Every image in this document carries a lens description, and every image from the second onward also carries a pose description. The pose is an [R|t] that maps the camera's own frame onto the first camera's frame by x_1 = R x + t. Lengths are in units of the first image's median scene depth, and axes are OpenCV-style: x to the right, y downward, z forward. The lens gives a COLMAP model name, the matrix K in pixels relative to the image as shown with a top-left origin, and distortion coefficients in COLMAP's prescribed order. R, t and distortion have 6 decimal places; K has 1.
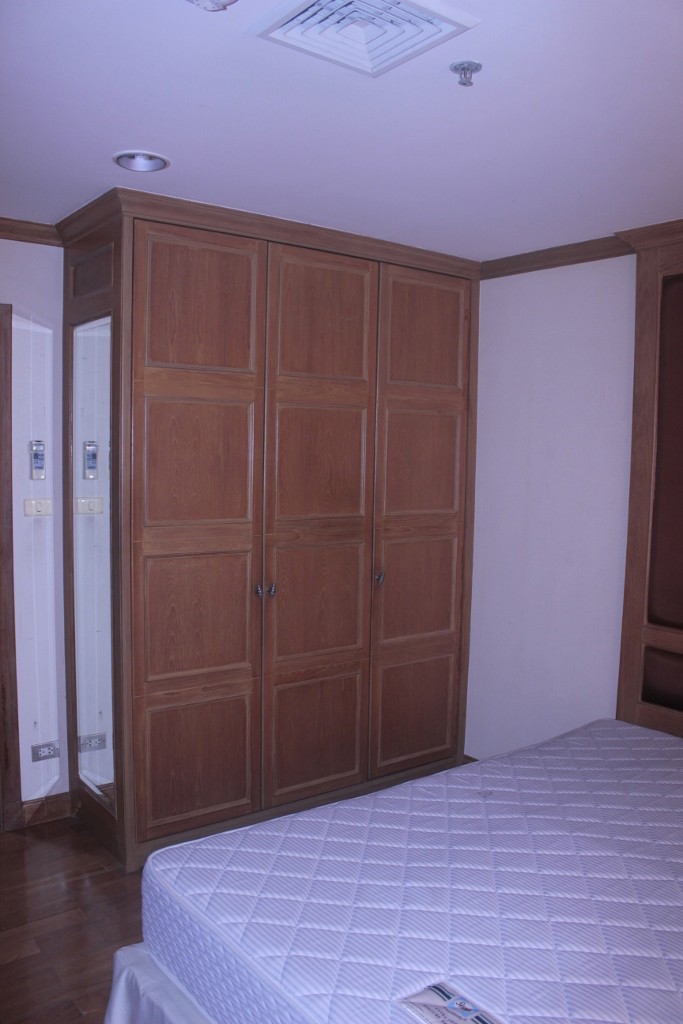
lens RADIAL K [[862.0, 0, 348.4], [0, 862.0, 524.0], [0, 0, 1]] dist [-0.152489, 0.139909]
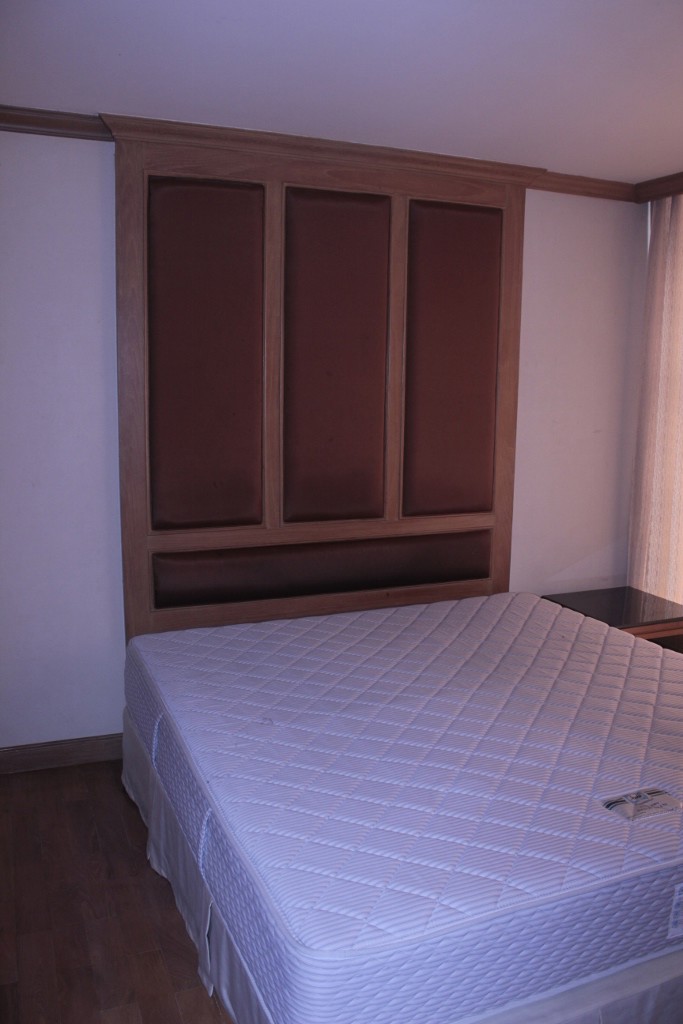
lens RADIAL K [[862.0, 0, 348.4], [0, 862.0, 524.0], [0, 0, 1]] dist [-0.152489, 0.139909]
pose [[0.258564, -0.178703, 0.949321, -0.543684], [0.078308, 0.983383, 0.163786, -0.037510], [-0.962815, 0.031990, 0.268261, 0.515454]]
